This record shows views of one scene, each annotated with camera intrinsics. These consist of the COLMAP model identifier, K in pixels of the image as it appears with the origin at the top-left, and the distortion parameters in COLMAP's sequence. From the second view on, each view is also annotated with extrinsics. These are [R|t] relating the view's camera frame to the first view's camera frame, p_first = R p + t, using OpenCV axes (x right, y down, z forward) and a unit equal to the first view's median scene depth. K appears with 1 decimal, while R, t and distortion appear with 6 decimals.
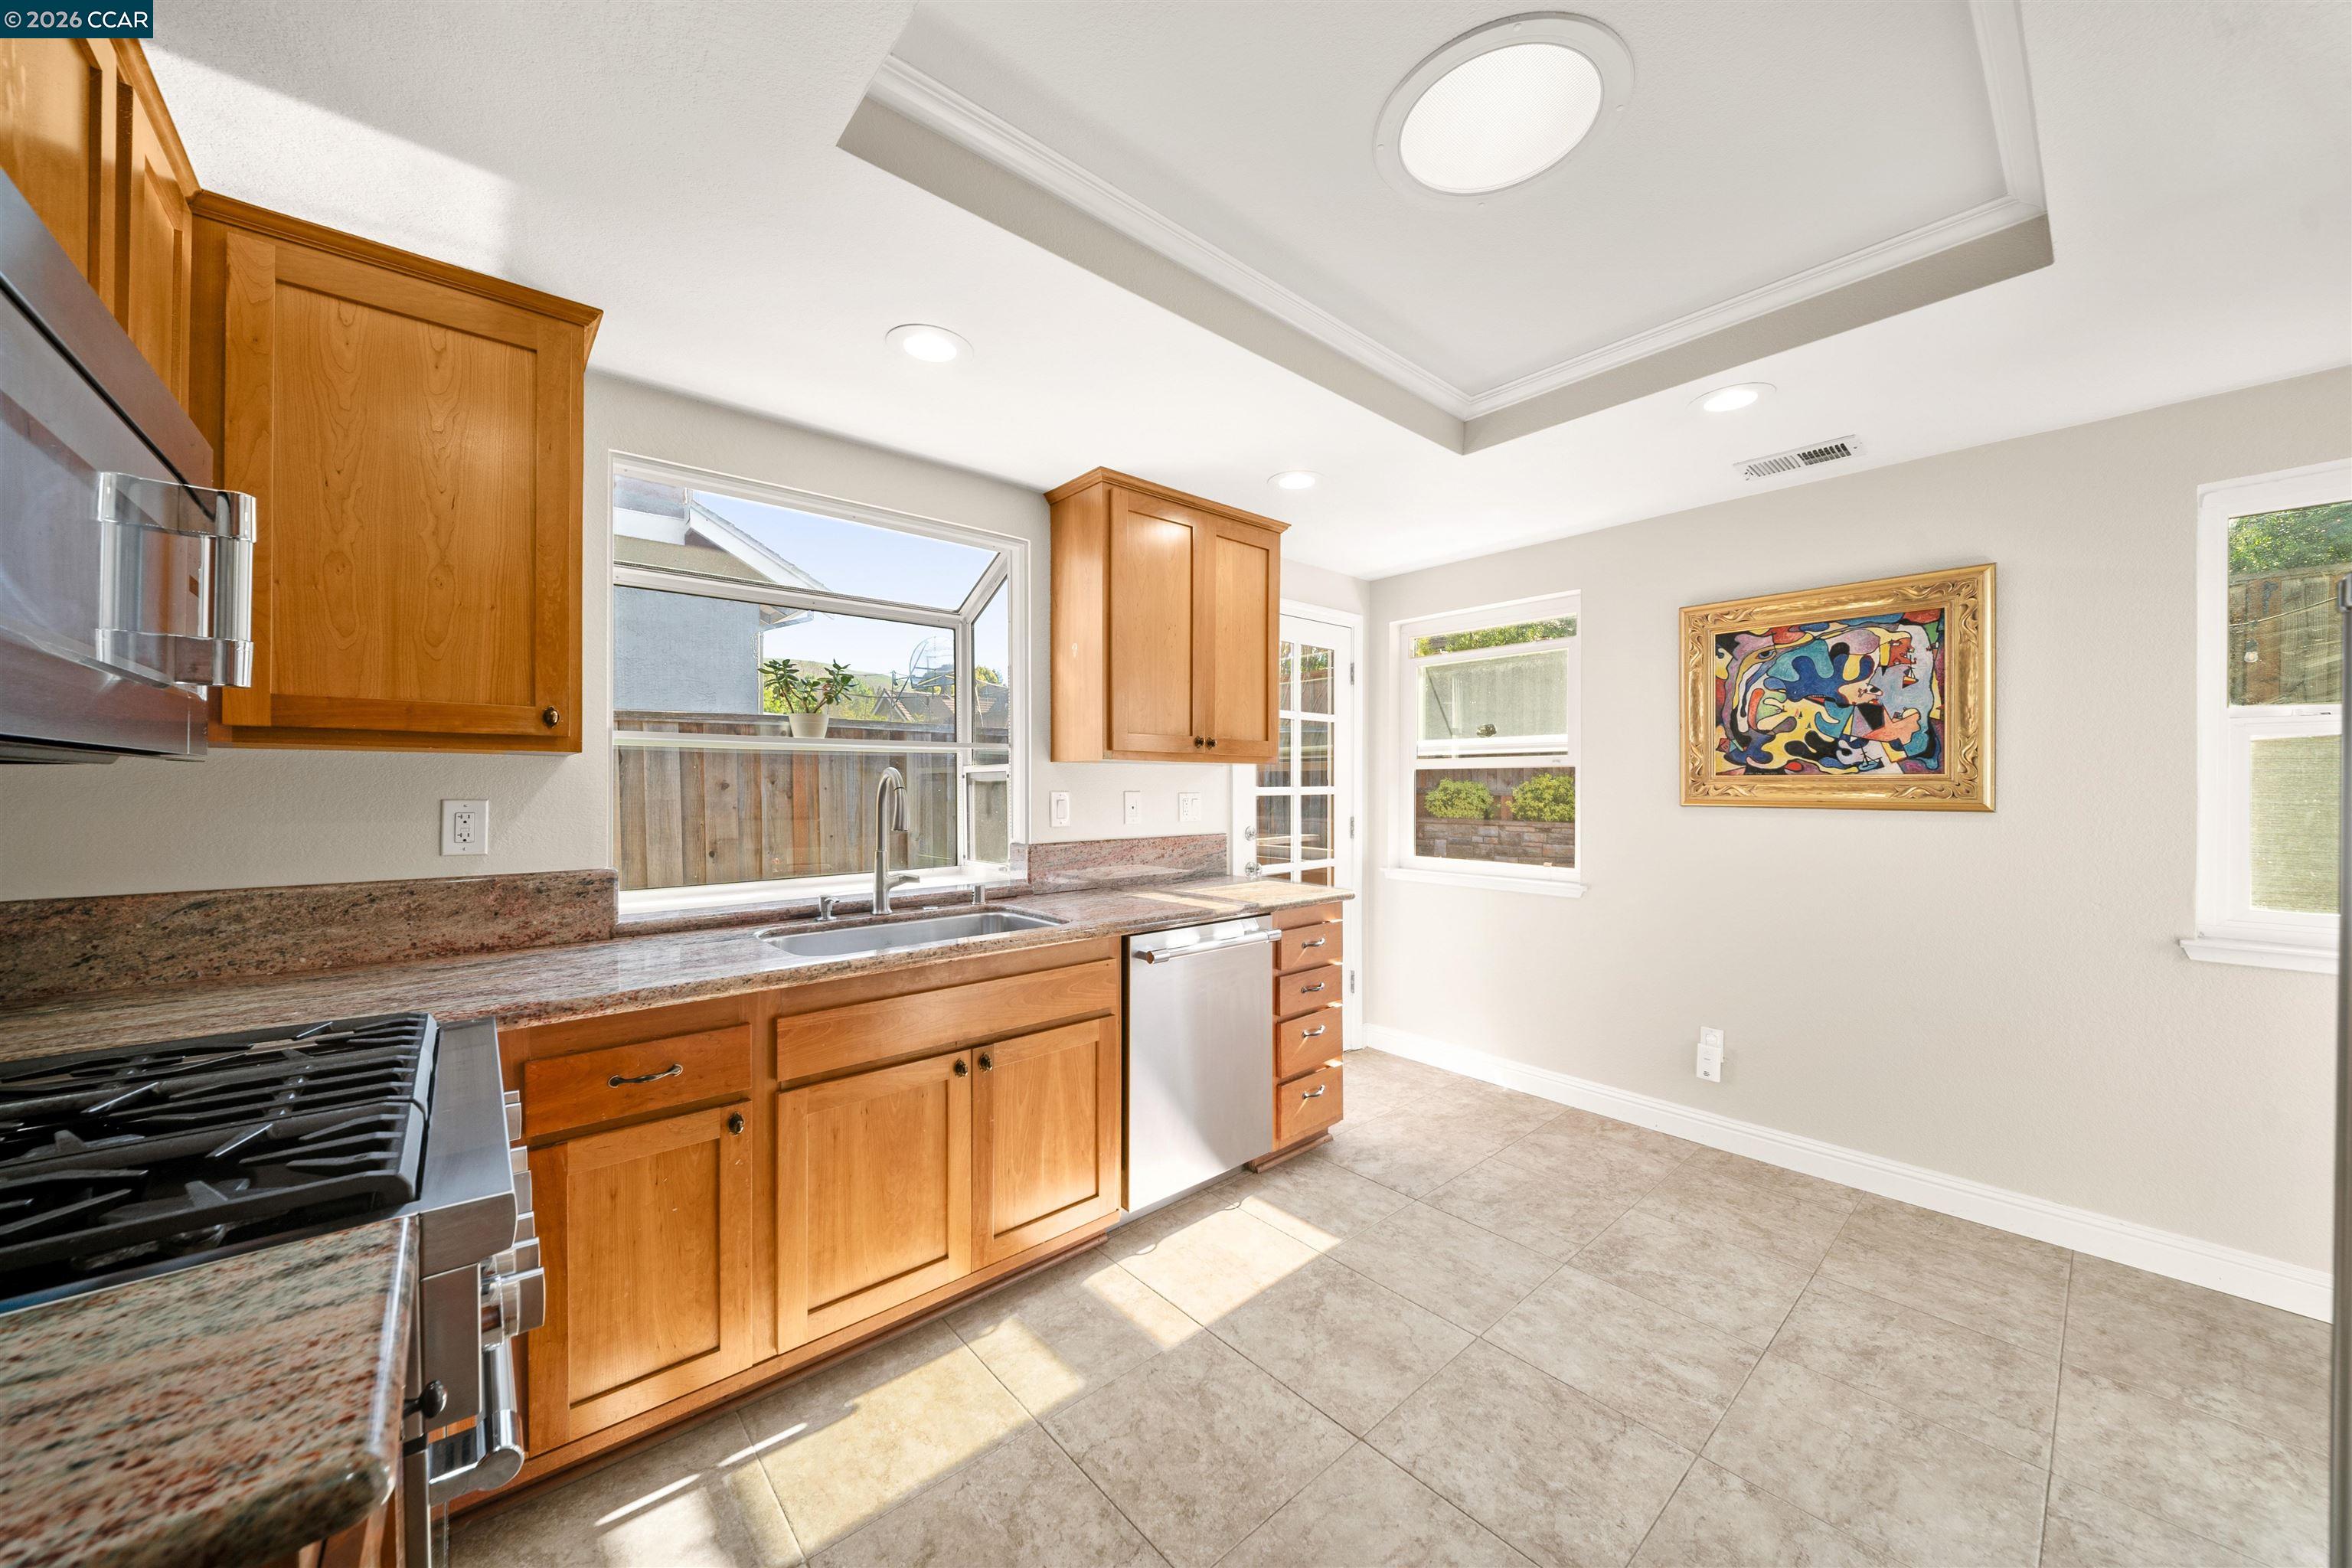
lens RADIAL K [[831.8, 0, 1152.8], [0, 831.8, 788.0], [0, 0, 1]] dist [-0.007760, -0.002255]
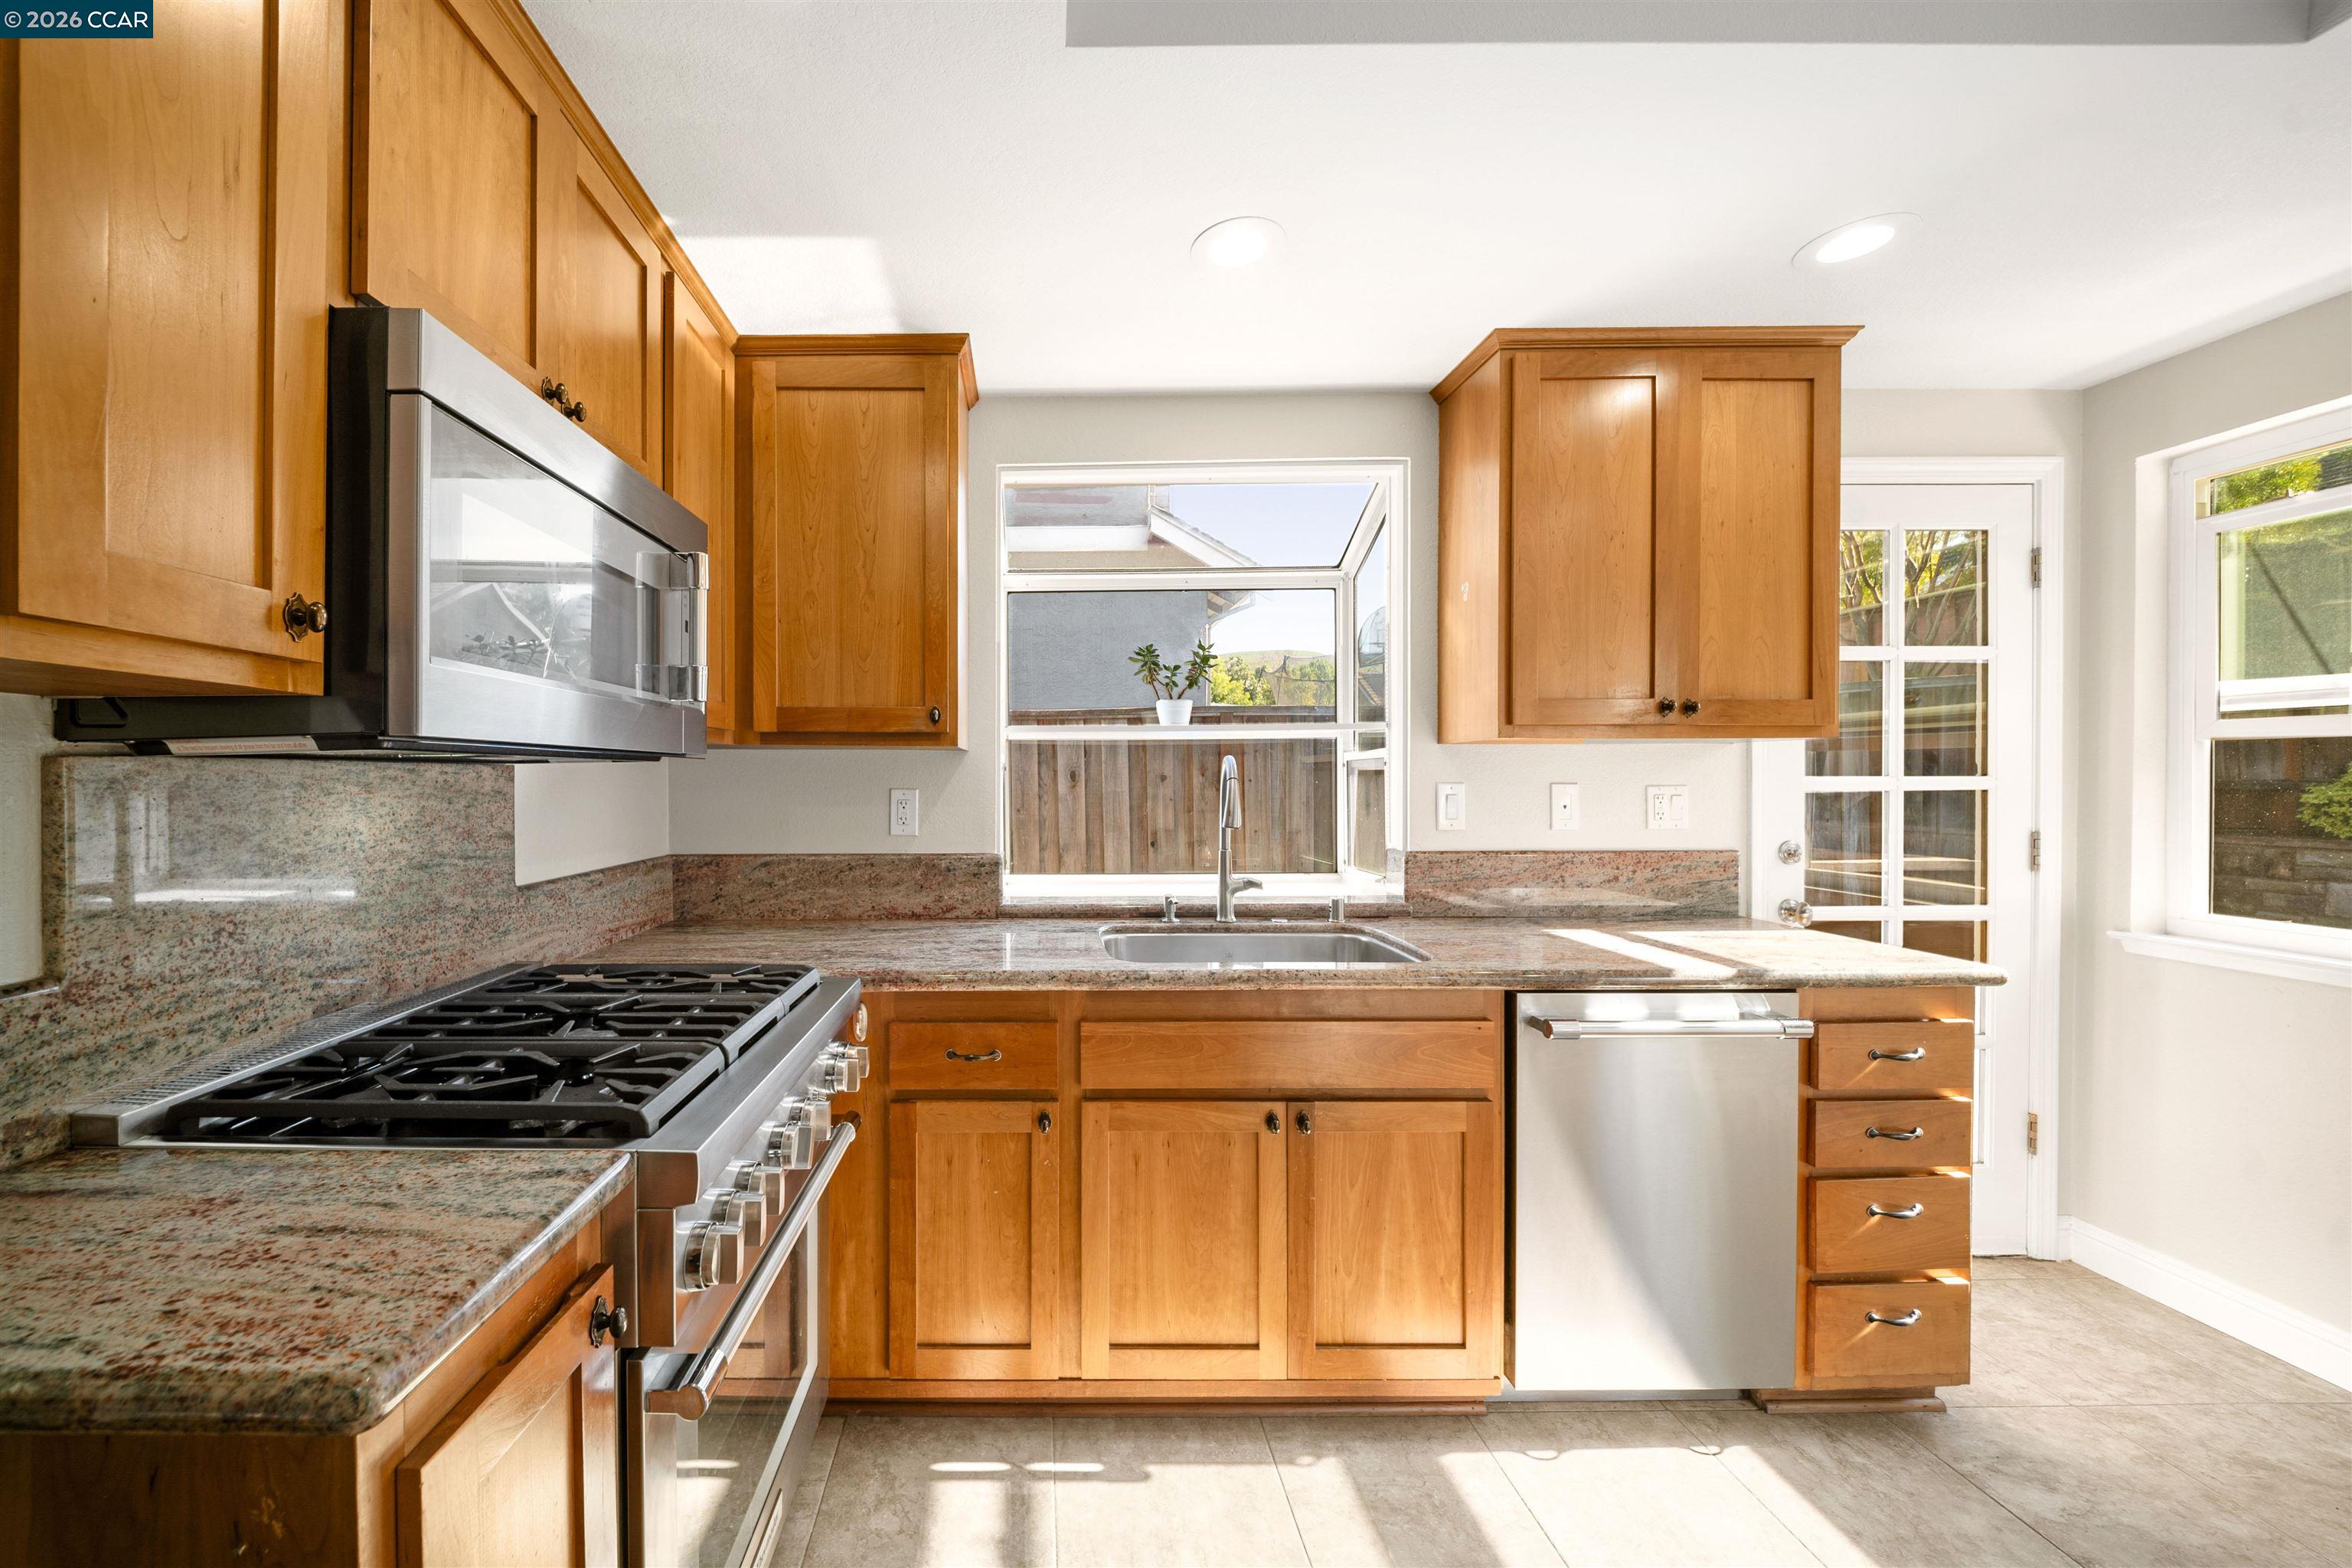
lens RADIAL K [[831.8, 0, 1183.4], [0, 831.8, 785.4], [0, 0, 1]] dist [-0.007760, -0.002255]
pose [[0.766778, 0.002997, -0.641905, 0.201784], [-0.000334, 0.999991, 0.004270, 0.003446], [0.641912, -0.003060, 0.766772, 0.293024]]
